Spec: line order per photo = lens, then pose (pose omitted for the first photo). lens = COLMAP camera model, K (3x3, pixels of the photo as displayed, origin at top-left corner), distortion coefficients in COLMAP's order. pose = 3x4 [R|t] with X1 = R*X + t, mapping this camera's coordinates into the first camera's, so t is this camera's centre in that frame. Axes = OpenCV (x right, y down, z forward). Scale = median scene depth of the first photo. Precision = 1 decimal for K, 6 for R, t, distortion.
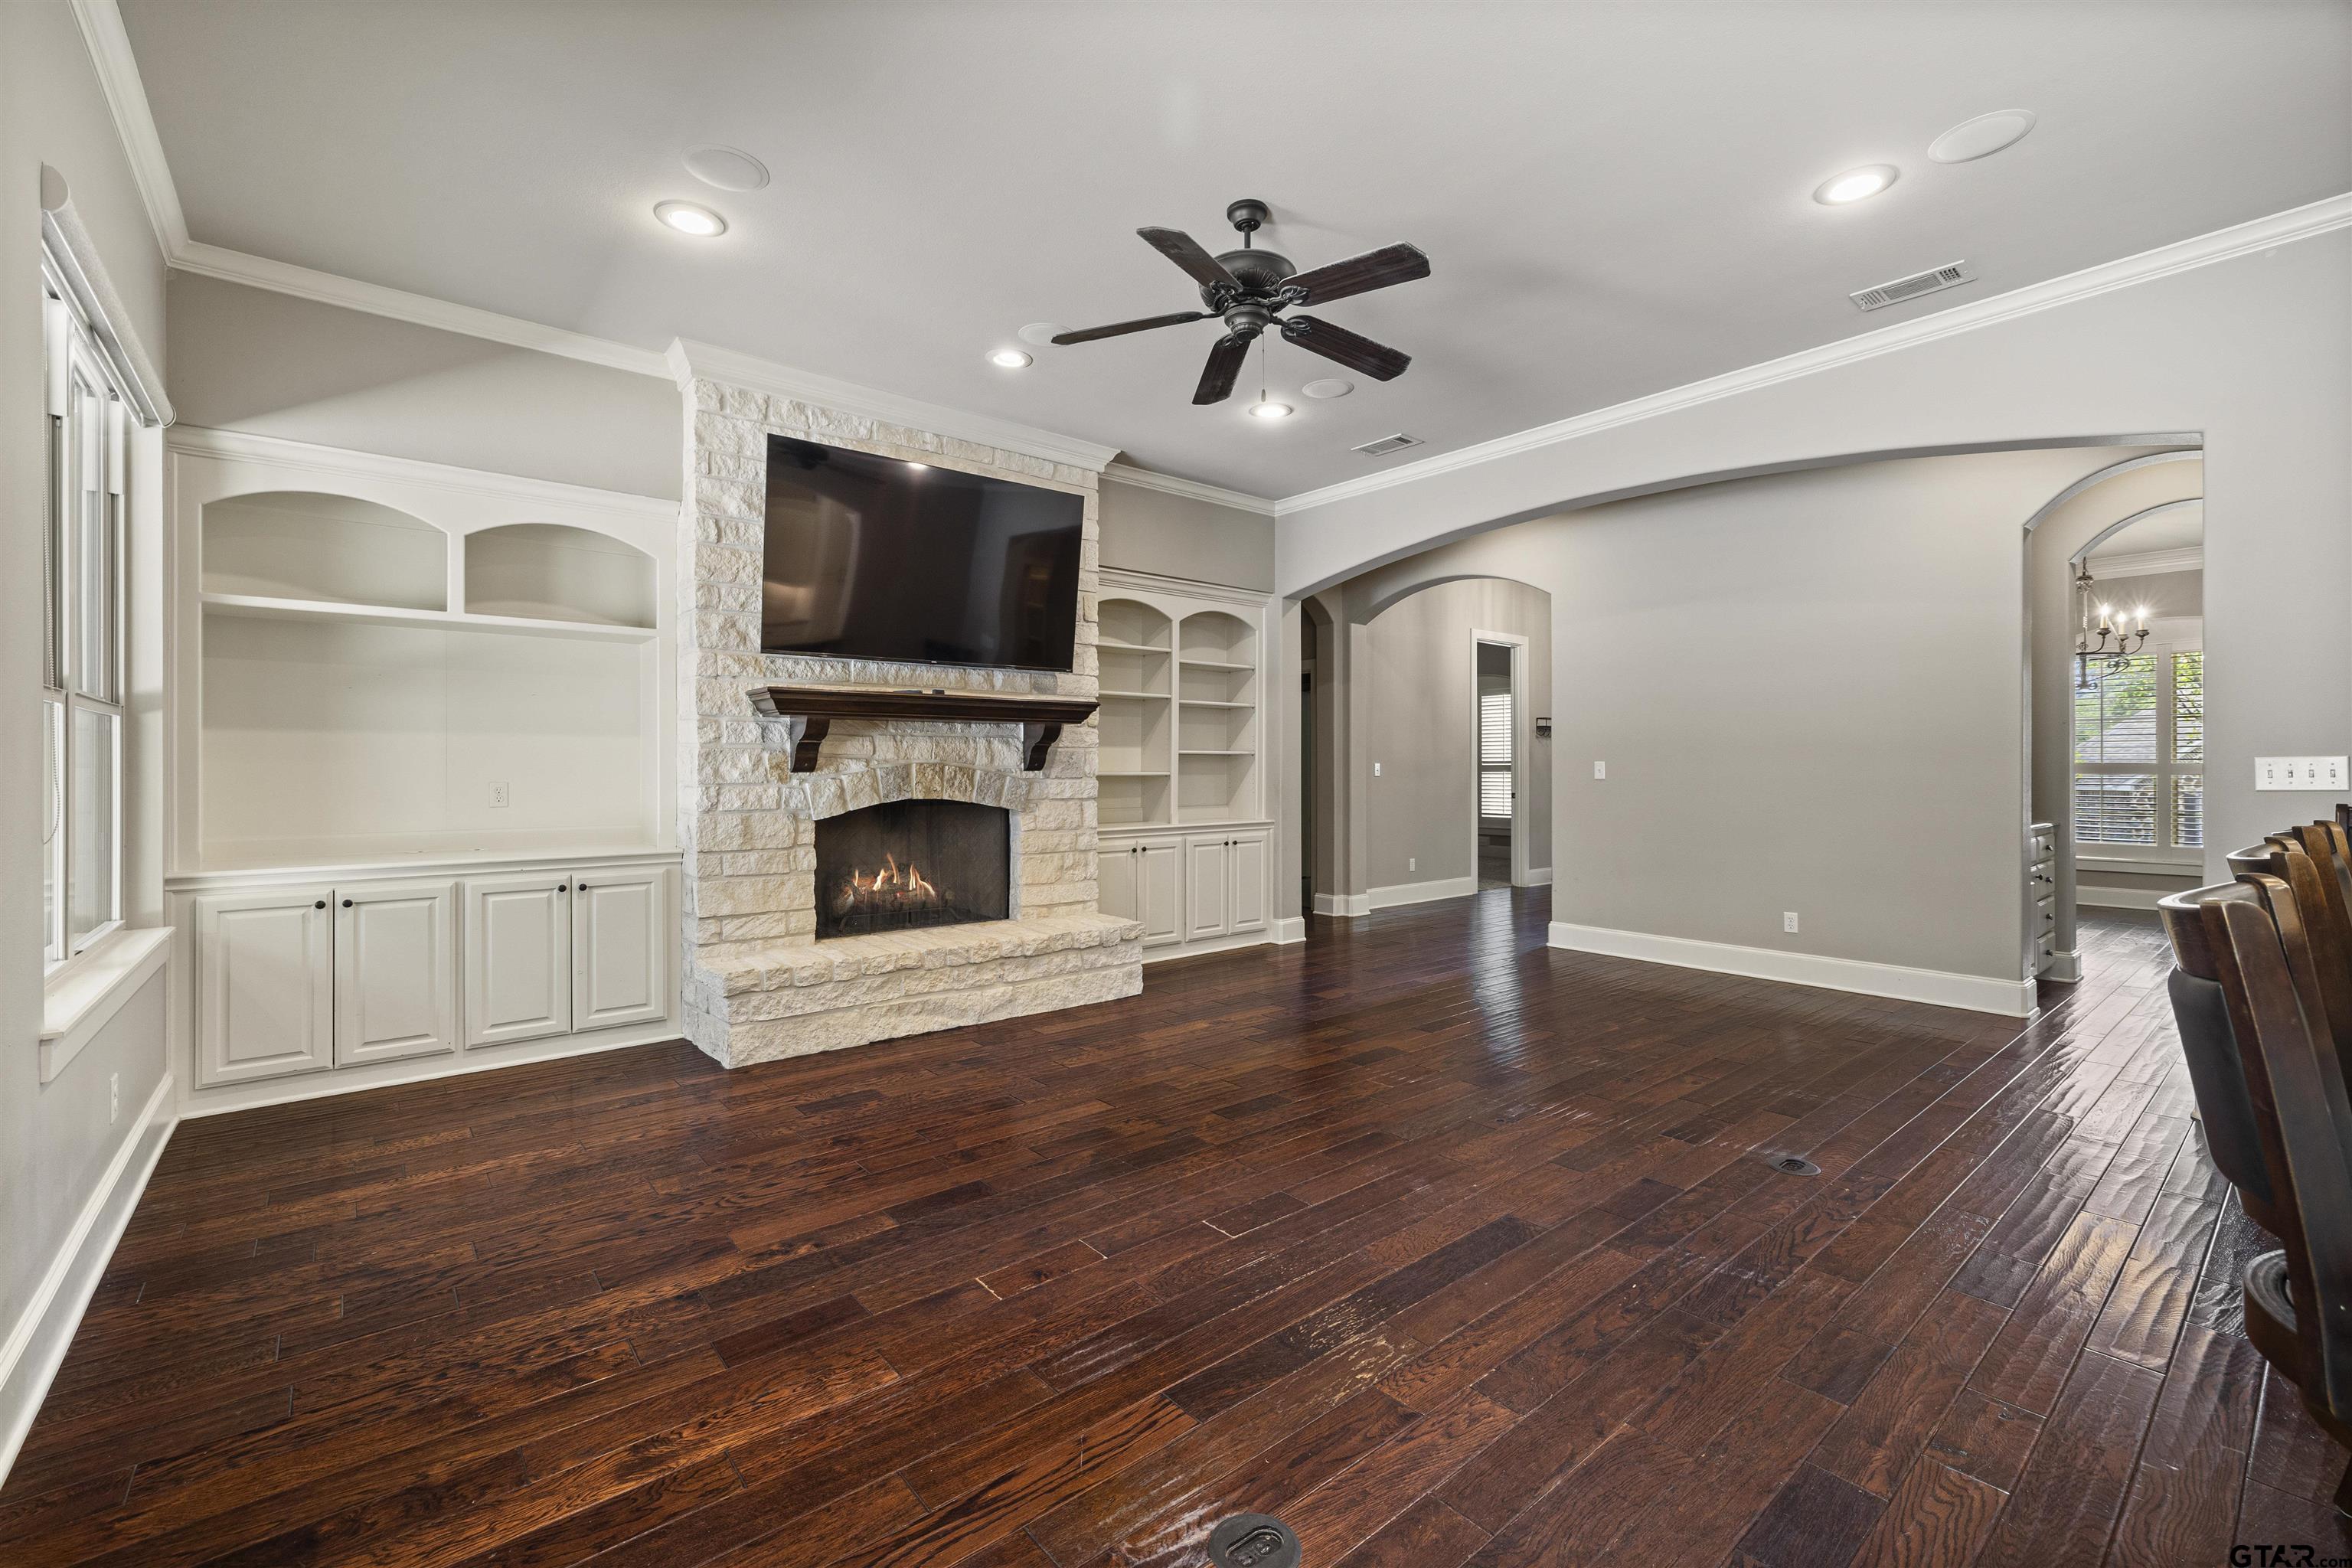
lens RADIAL K [[994.2, 0, 1174.8], [0, 994.2, 768.7], [0, 0, 1]] dist [-0.000892, 0.000108]
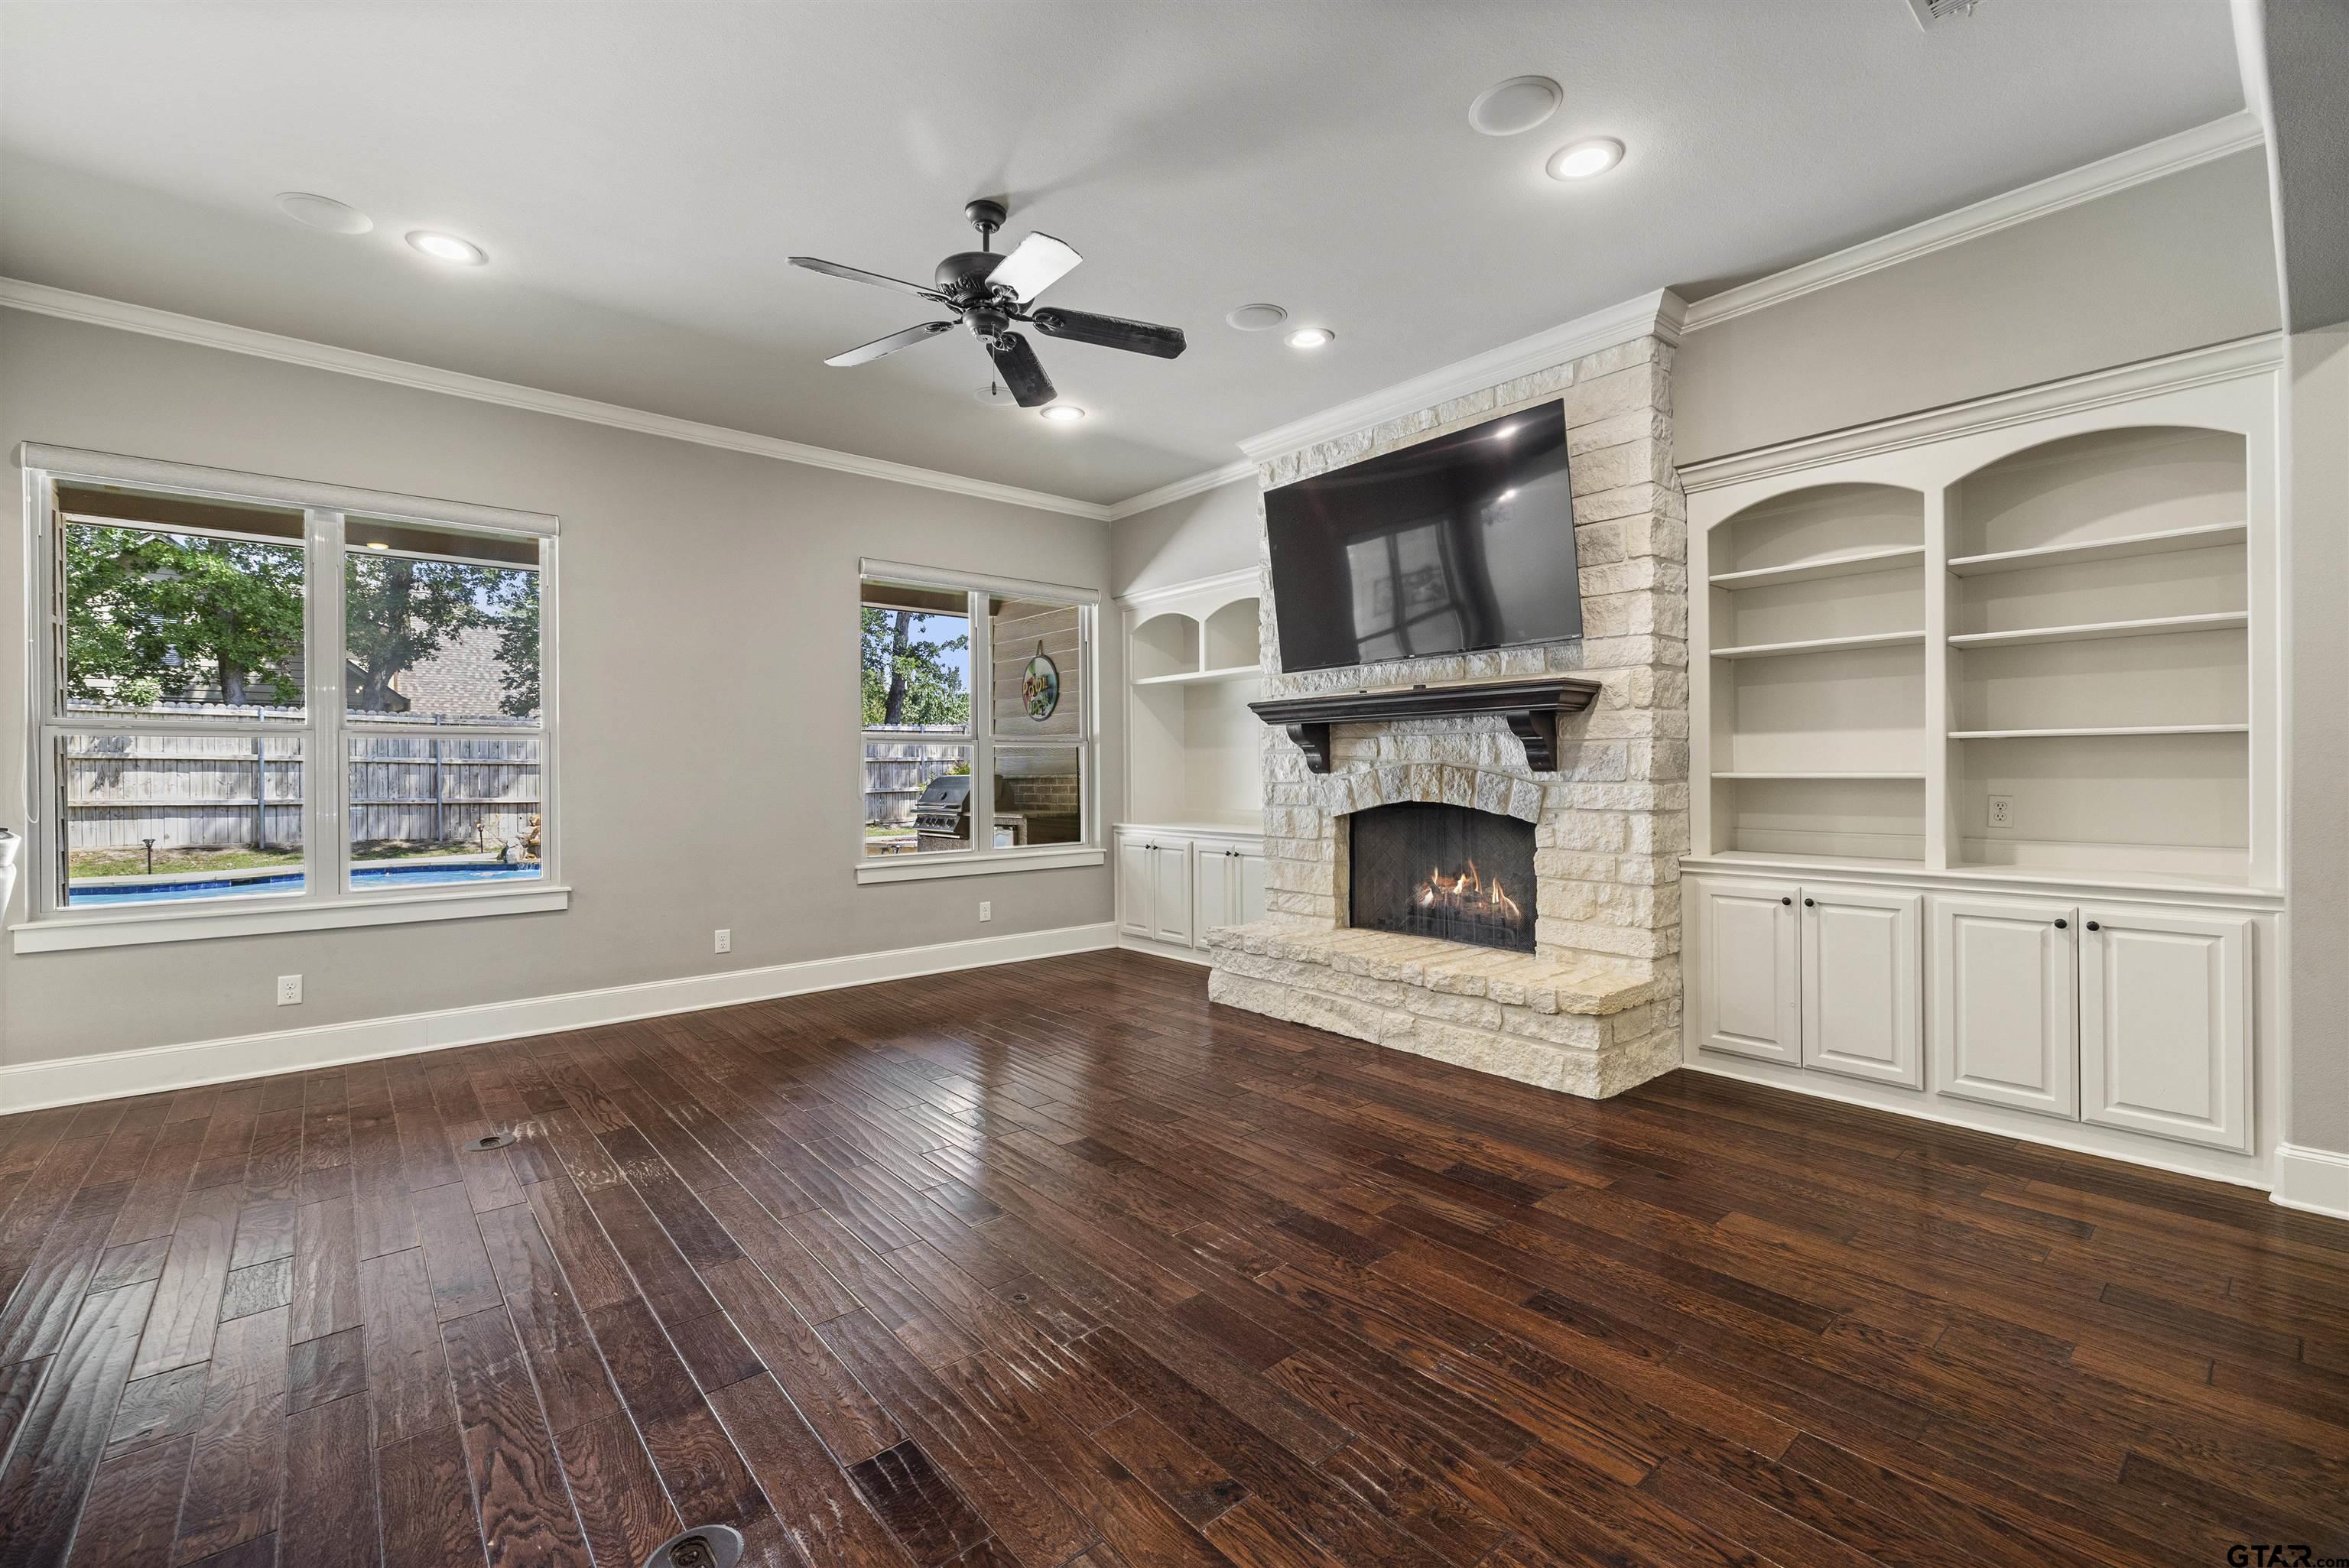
lens RADIAL K [[992.8, 0, 1173.3], [0, 992.8, 768.7], [0, 0, 1]] dist [-0.000892, 0.000108]
pose [[0.012166, -0.000510, -0.999926, 0.715817], [0.007155, 0.999974, -0.000423, -0.002083], [0.999900, -0.007150, 0.012169, 0.785420]]
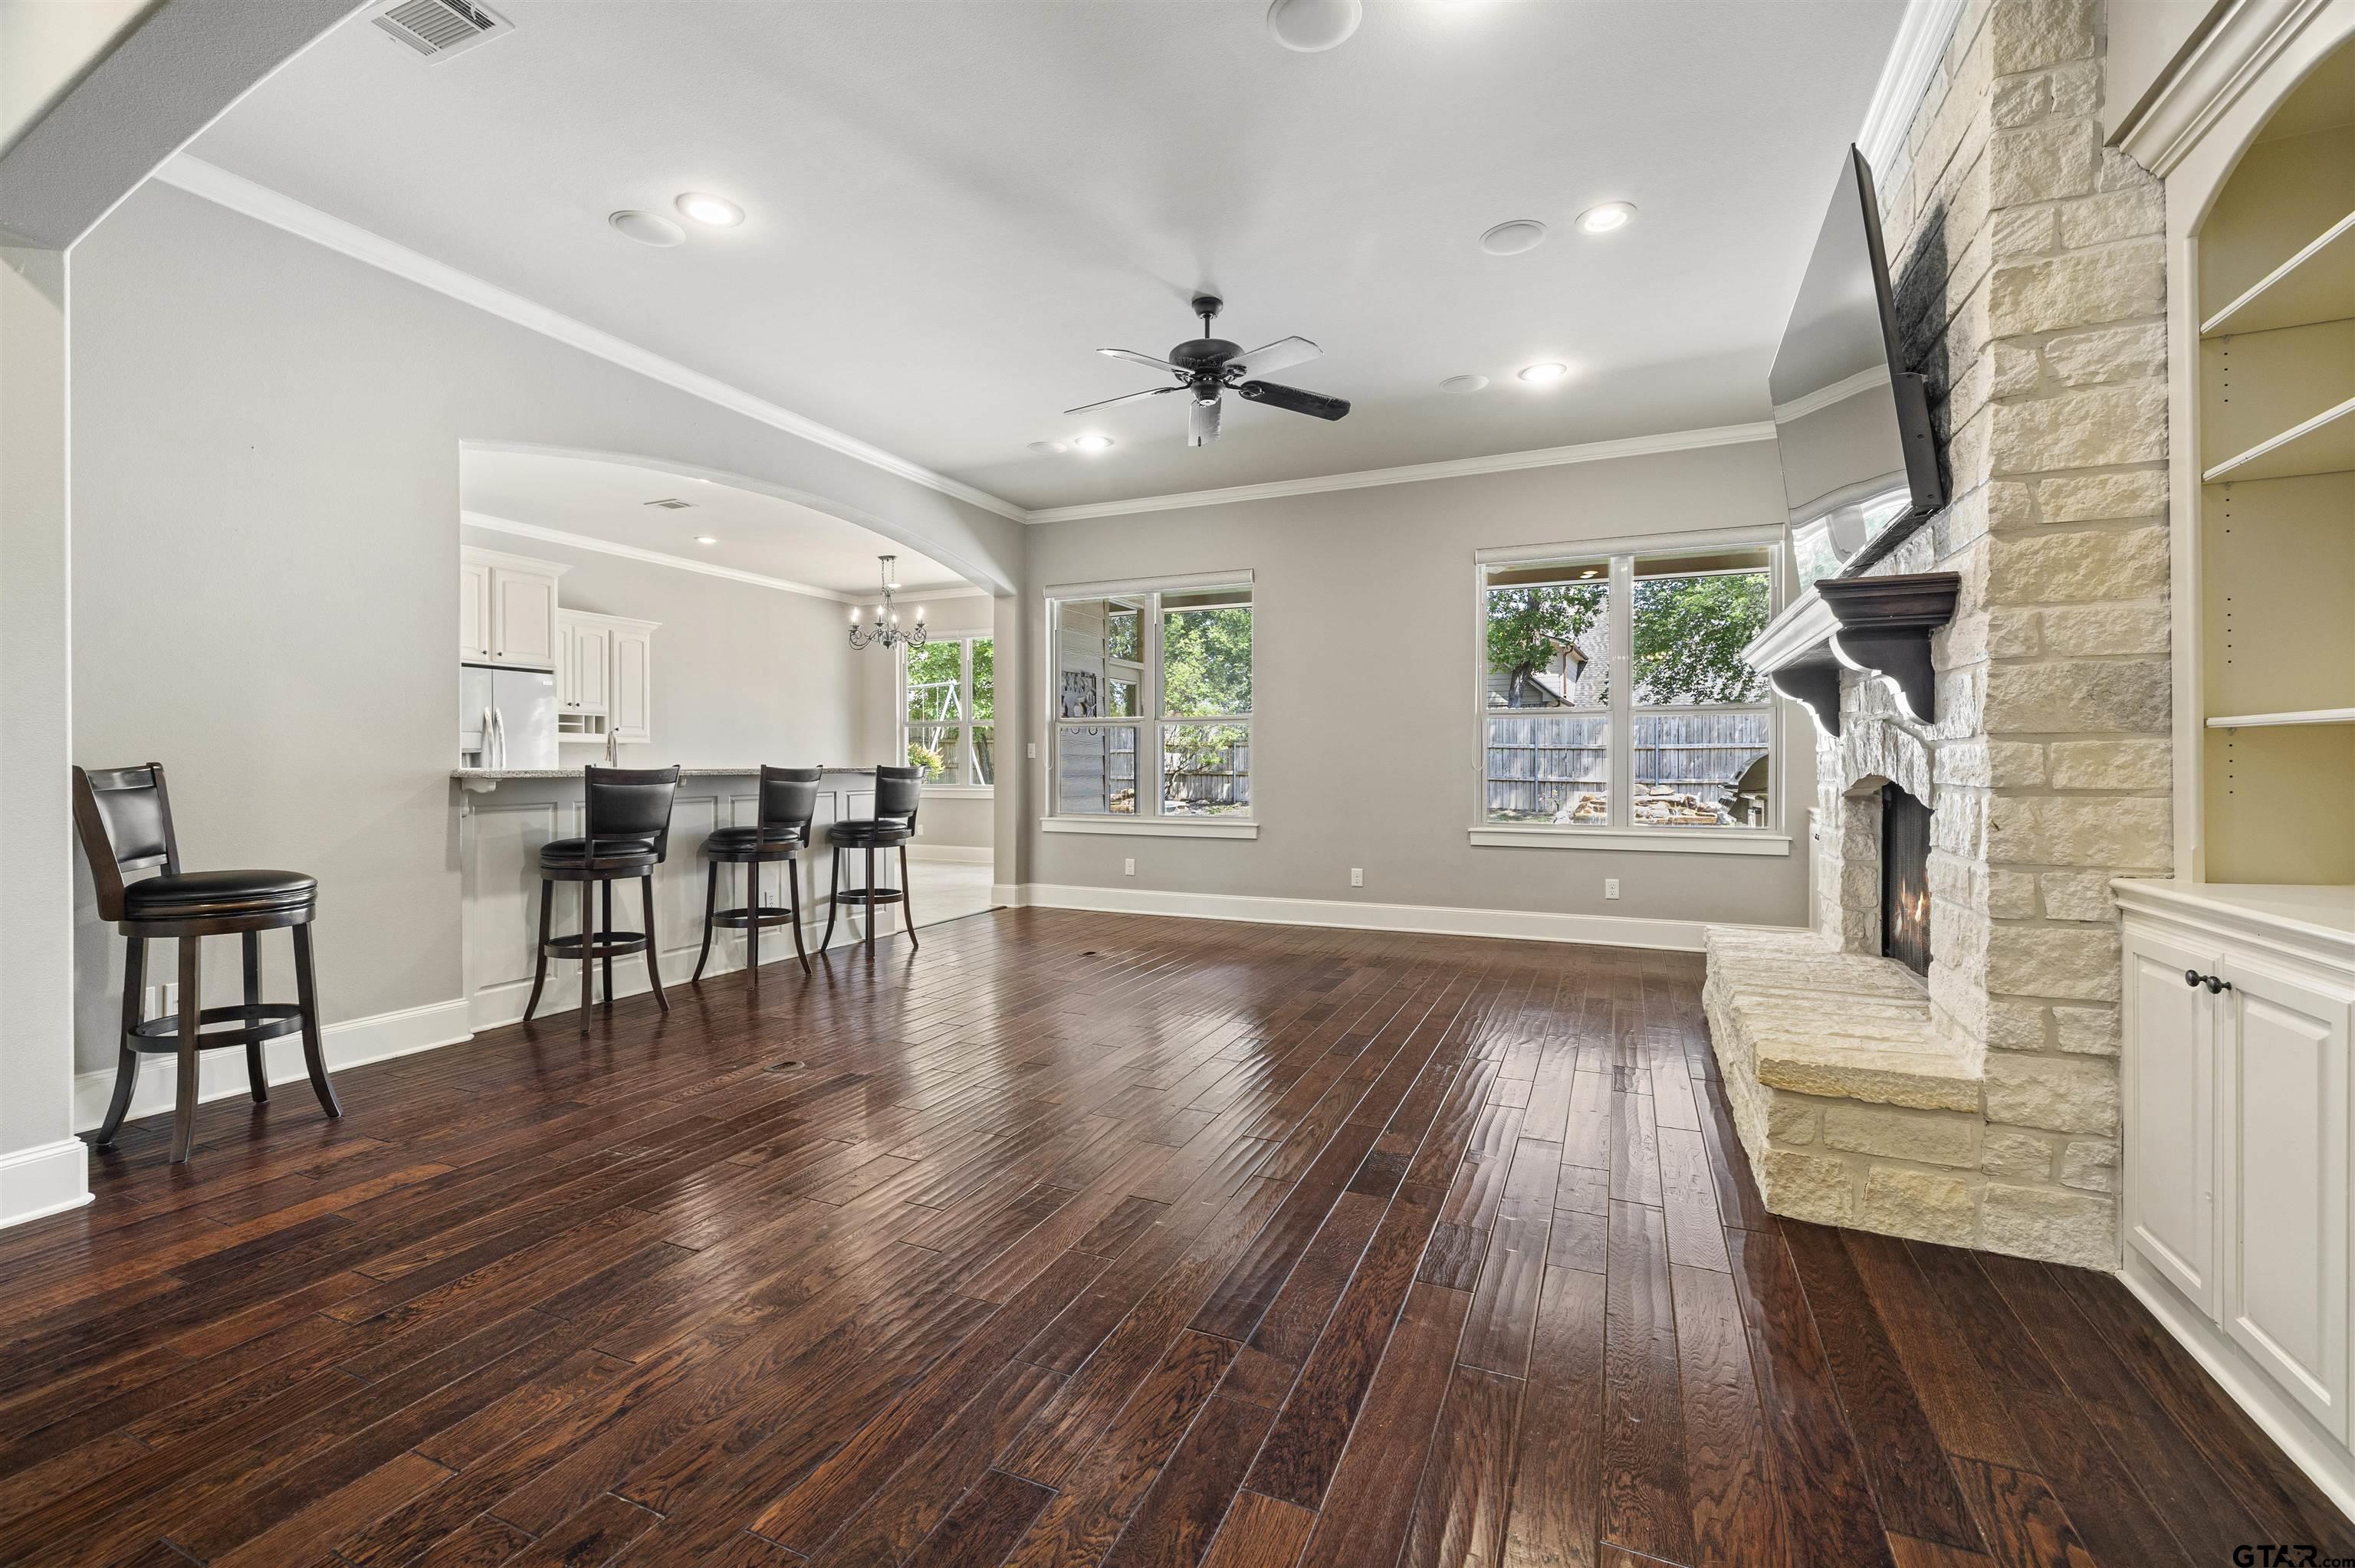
lens RADIAL K [[995.3, 0, 1176.3], [0, 995.3, 768.7], [0, 0, 1]] dist [-0.000892, 0.000108]
pose [[-0.899529, 0.003115, -0.436849, 0.454844], [0.000868, 0.999985, 0.005342, 0.023486], [0.436859, 0.004426, -0.899519, 1.441285]]
